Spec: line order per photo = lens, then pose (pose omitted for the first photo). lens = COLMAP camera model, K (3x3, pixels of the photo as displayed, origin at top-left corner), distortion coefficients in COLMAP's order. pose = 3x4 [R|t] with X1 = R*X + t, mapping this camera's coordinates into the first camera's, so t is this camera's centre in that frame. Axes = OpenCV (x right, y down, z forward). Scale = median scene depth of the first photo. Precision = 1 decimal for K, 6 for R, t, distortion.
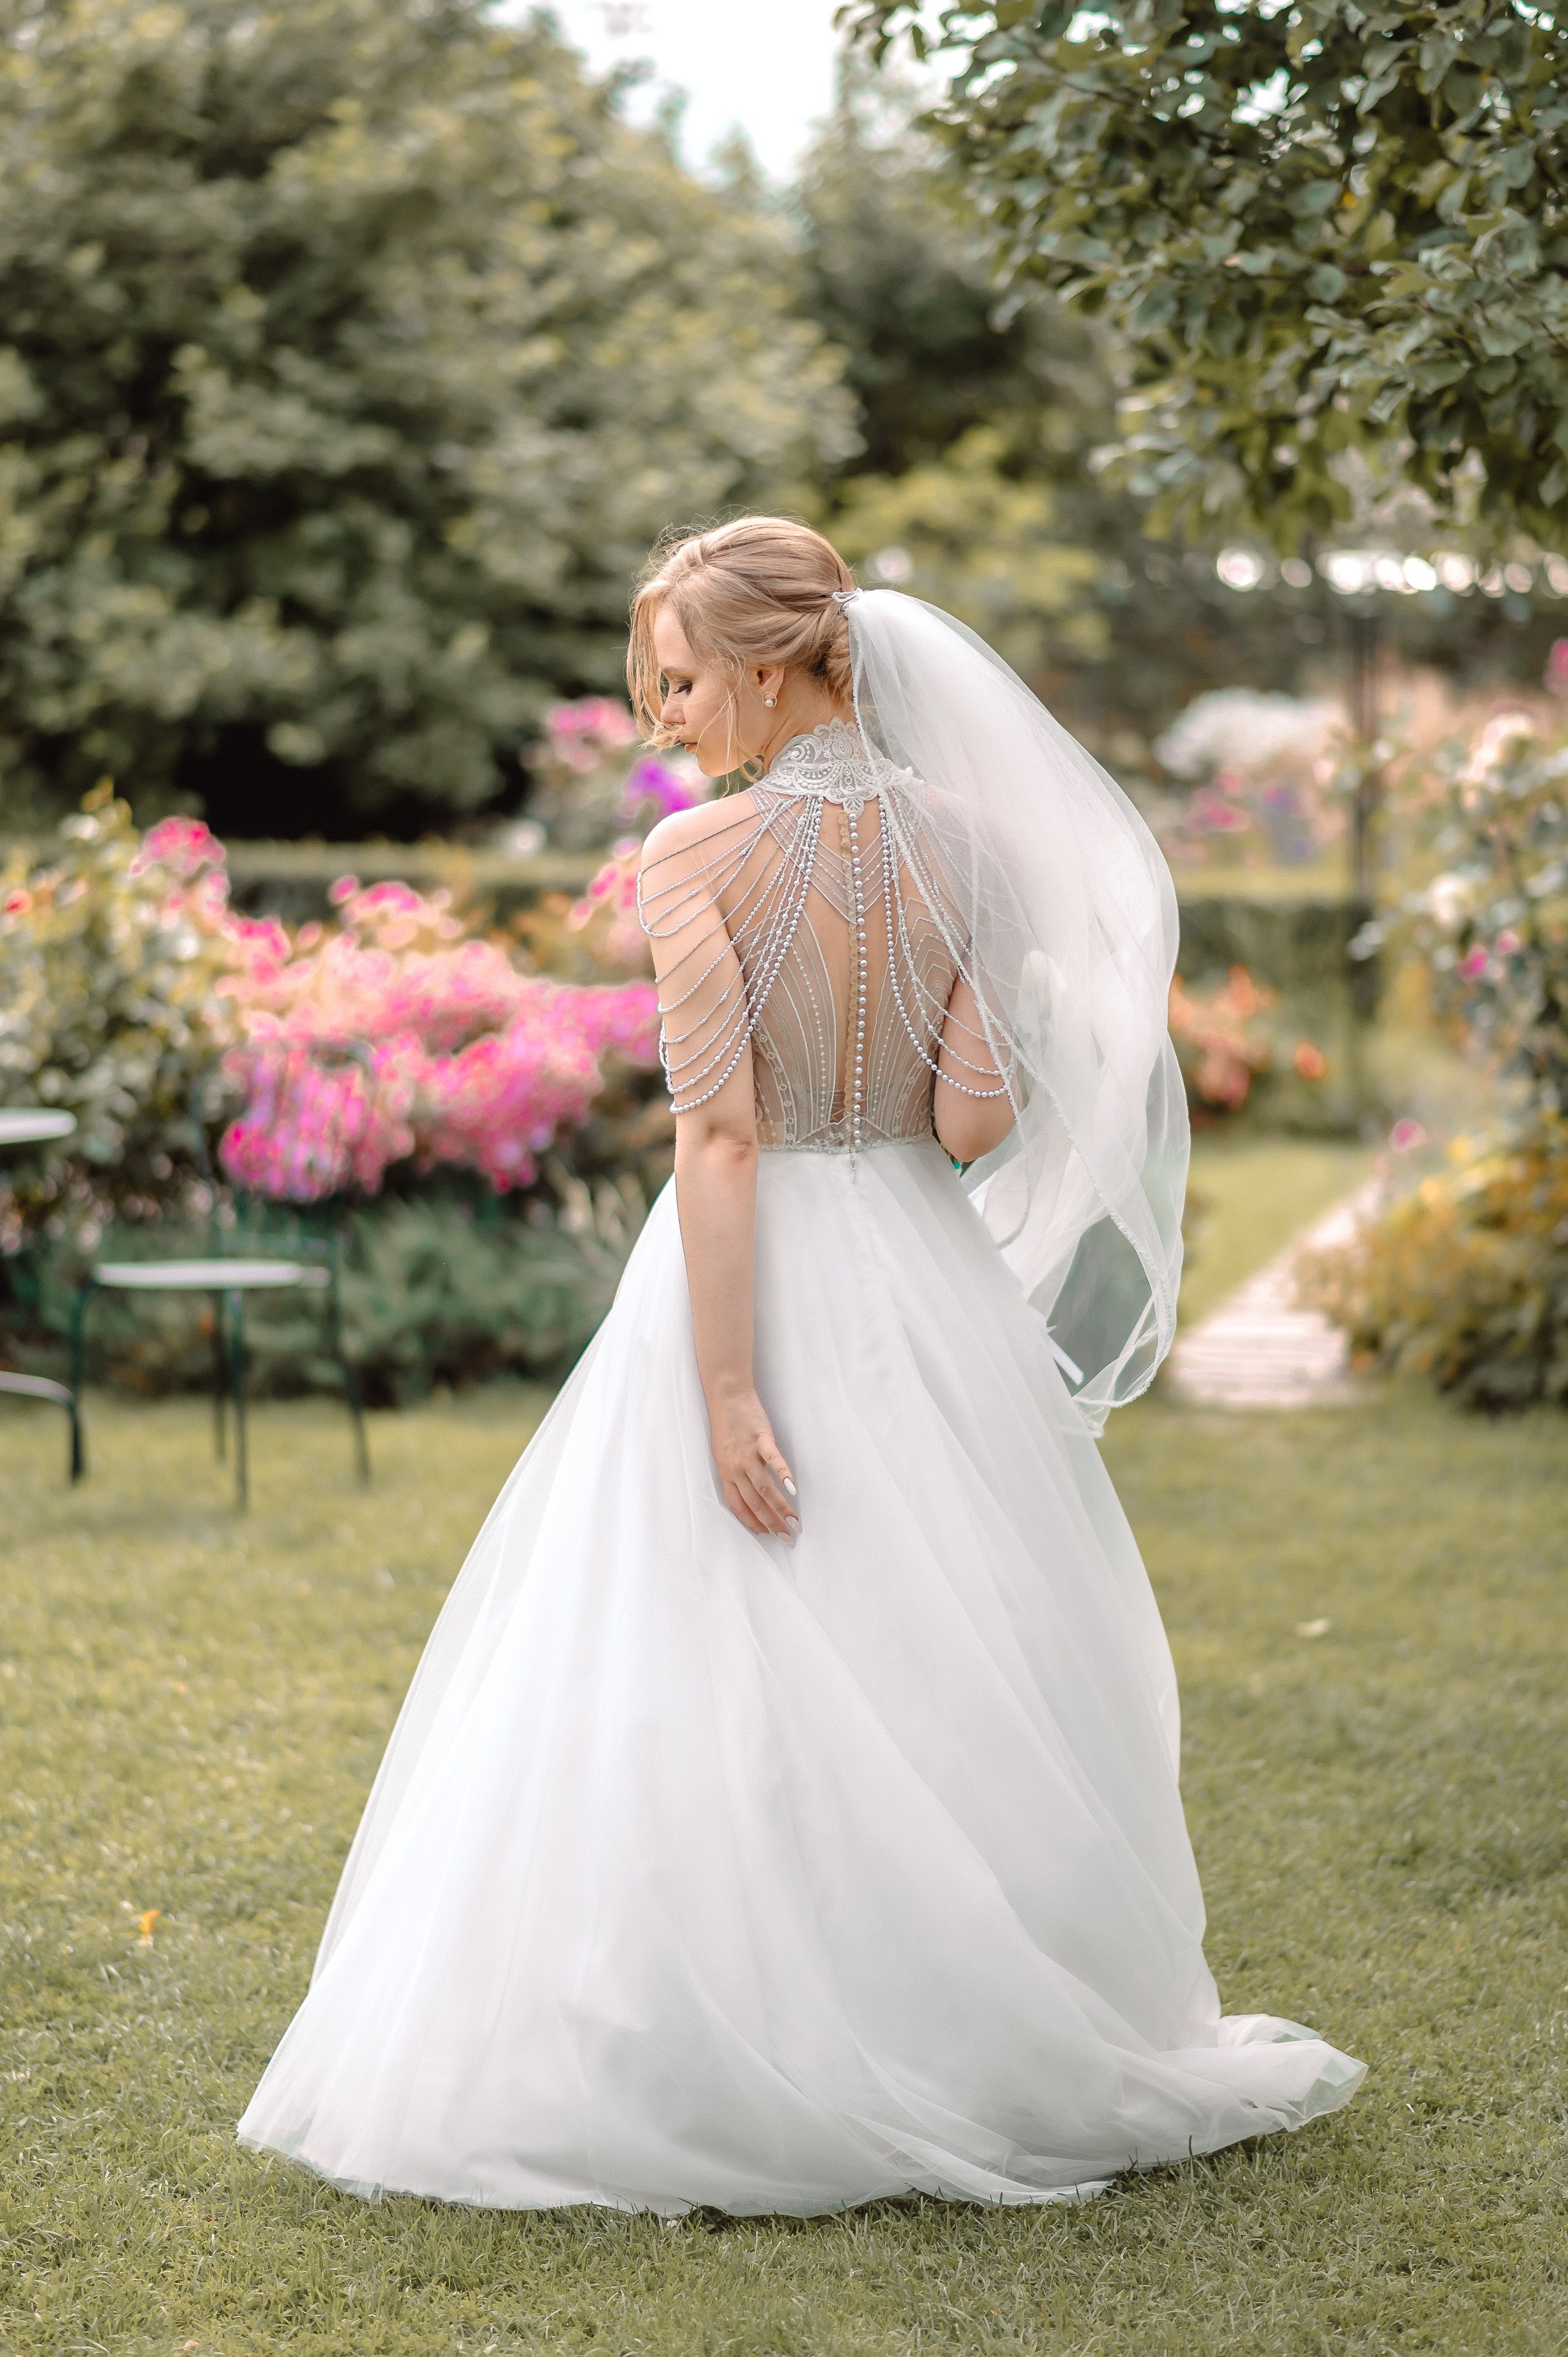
lens RADIAL K [[6441.3, 0, 784.0], [0, 6441.3, 1178.5], [0, 0, 1]] dist [-0.044587, -0.524214]
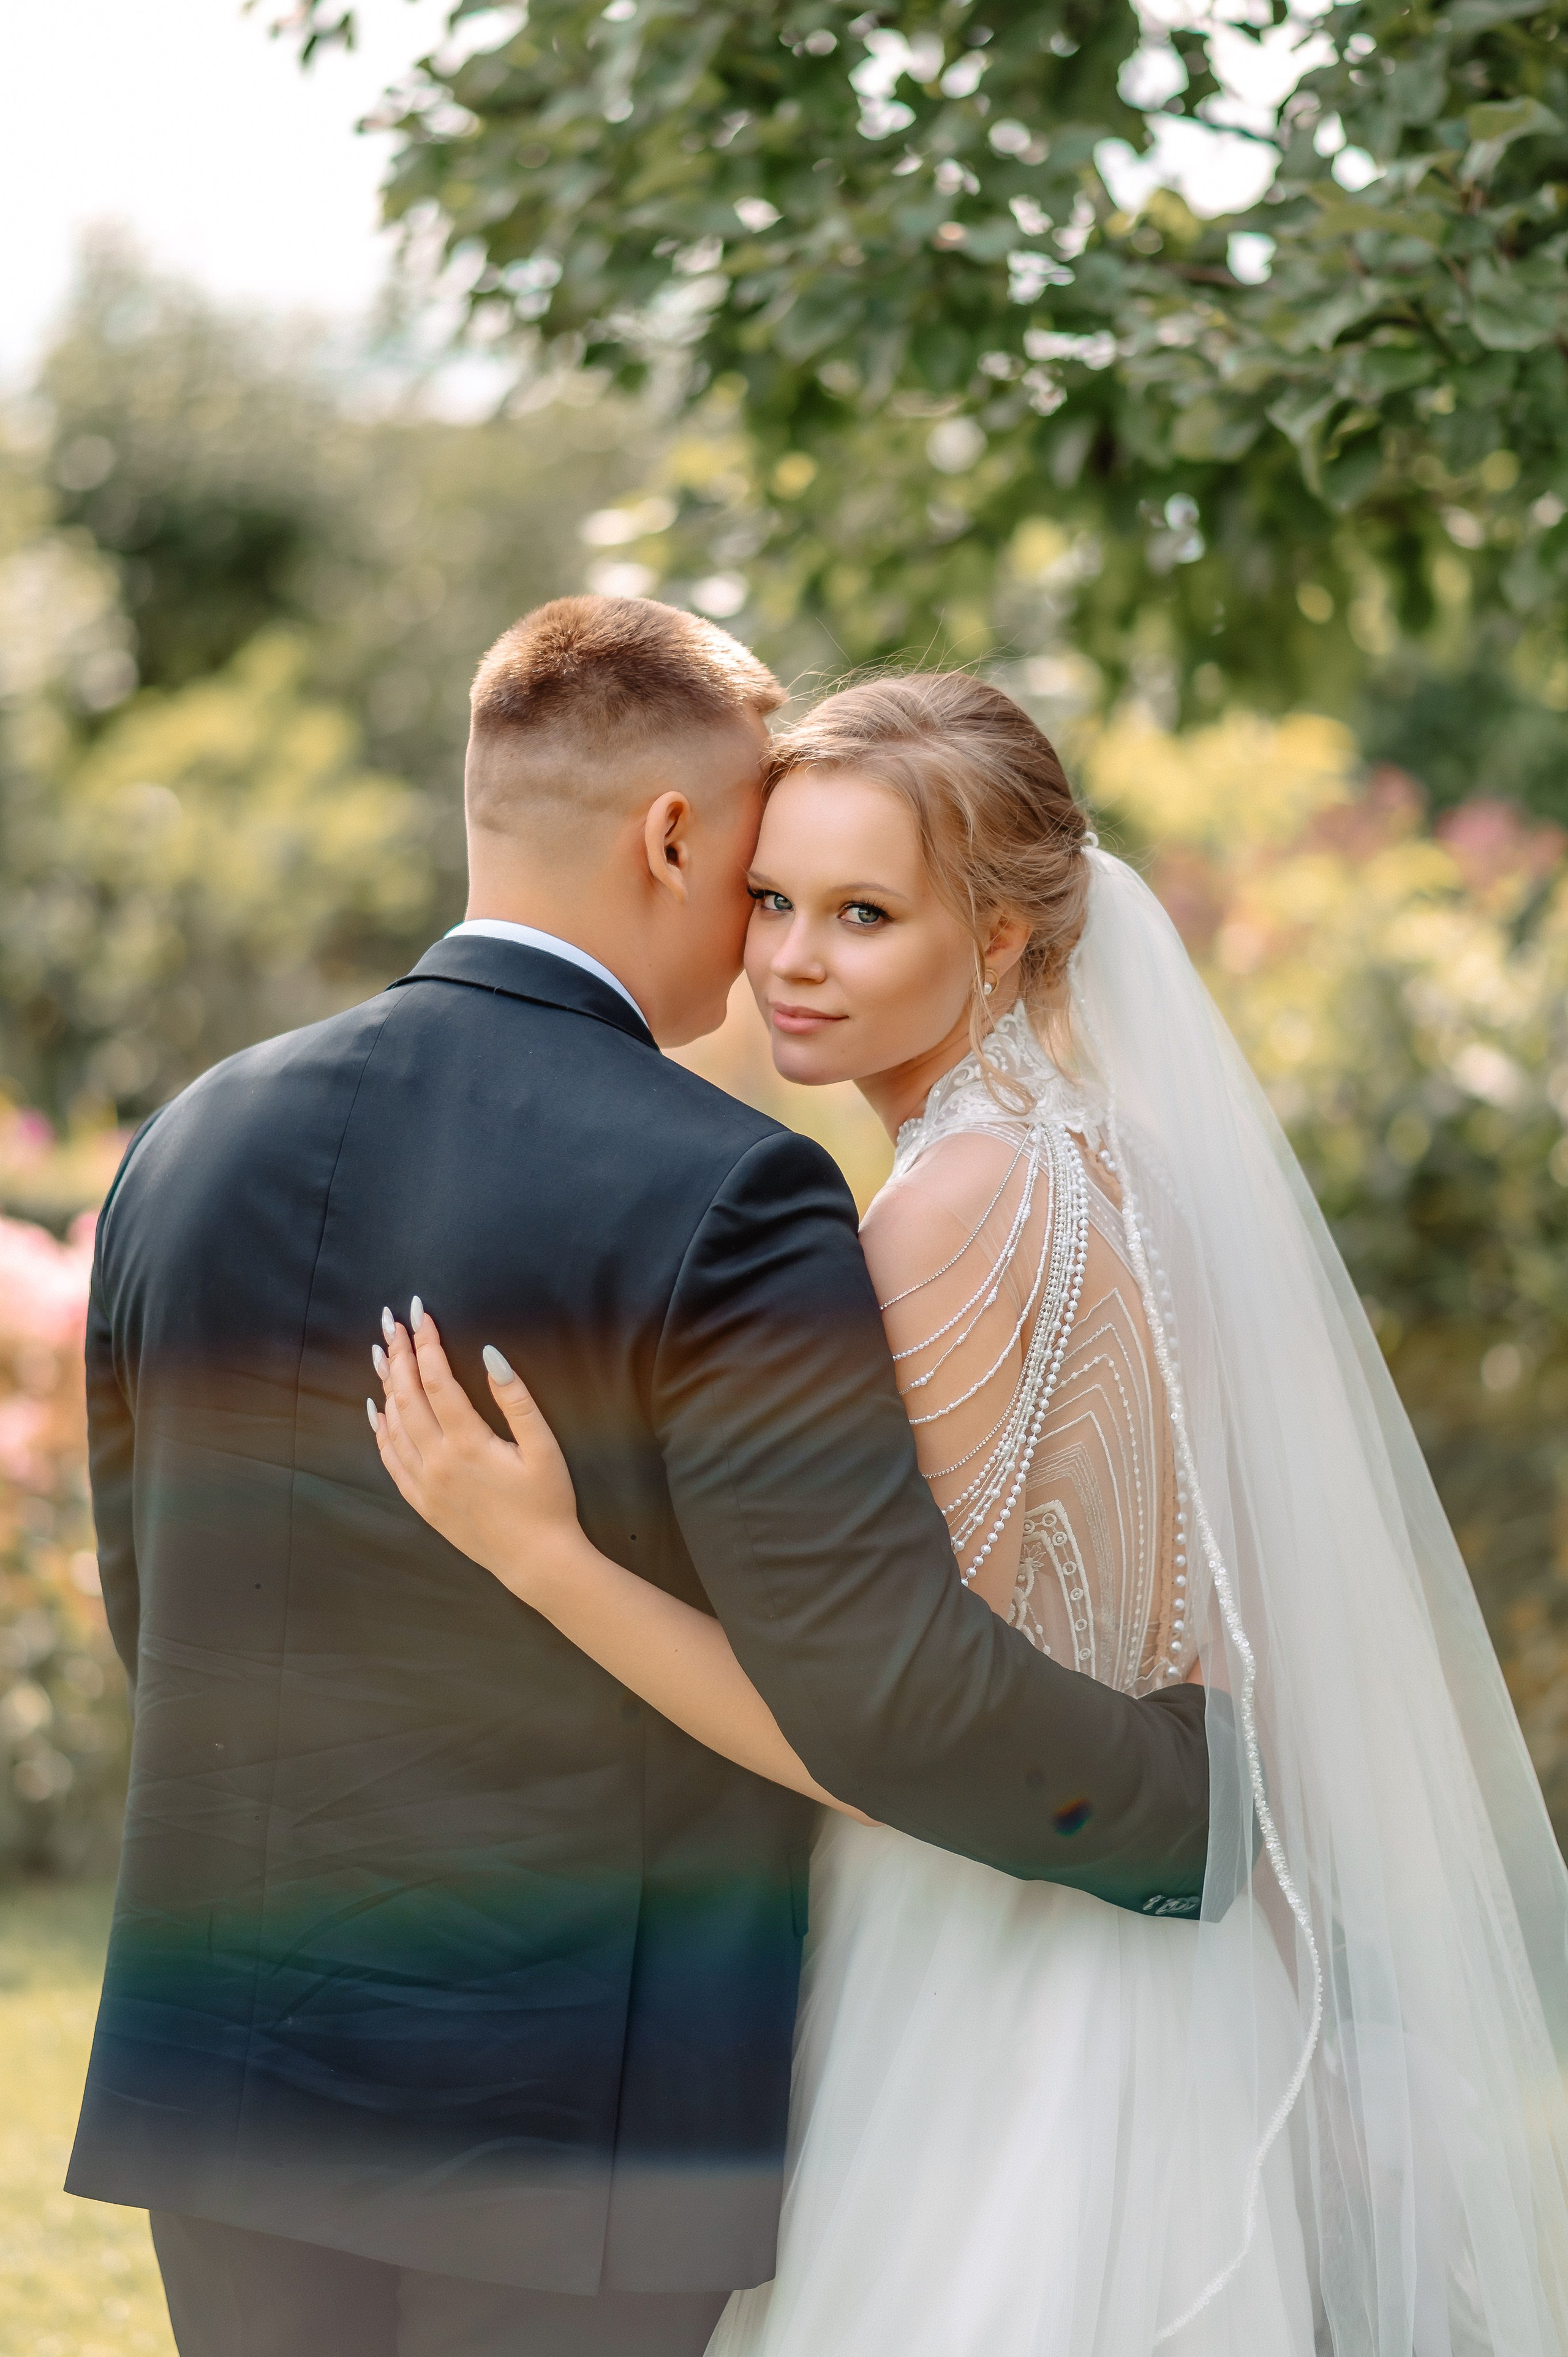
lens RADIAL K [[6441.3, 0, 784.0], [0, 6441.3, 1178.5], [0, 0, 1]] dist [-0.044587, -0.524214]
pose [[0.992279, -0.010567, 0.123572, -0.008453], [0.015602, 0.999084, -0.039847, -0.012311], [-0.123038, 0.041467, 0.991535, 0.163244]]
